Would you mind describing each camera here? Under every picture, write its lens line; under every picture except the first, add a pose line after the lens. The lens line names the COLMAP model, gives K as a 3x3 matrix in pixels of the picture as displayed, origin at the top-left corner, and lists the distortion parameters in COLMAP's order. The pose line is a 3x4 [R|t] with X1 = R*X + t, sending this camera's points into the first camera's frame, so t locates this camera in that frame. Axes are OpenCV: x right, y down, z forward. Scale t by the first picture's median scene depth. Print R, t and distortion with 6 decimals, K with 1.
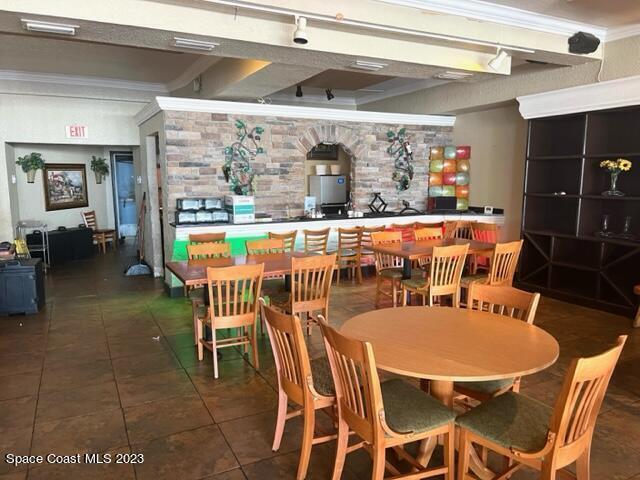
lens RADIAL K [[486.0, 0, 323.0], [0, 486.0, 241.6], [0, 0, 1]] dist [0.033560, -0.000124]
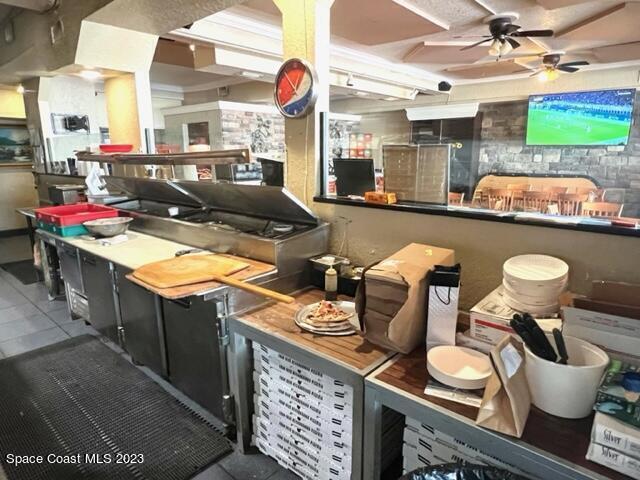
lens RADIAL K [[400.7, 0, 319.0], [0, 400.7, 238.9], [0, 0, 1]] dist [-0.002566, -0.000005]
pose [[0.939748, -0.070863, 0.334443, -0.473281], [0.044248, 0.995264, 0.086550, 0.056253], [-0.338992, -0.066537, 0.938433, -0.367920]]
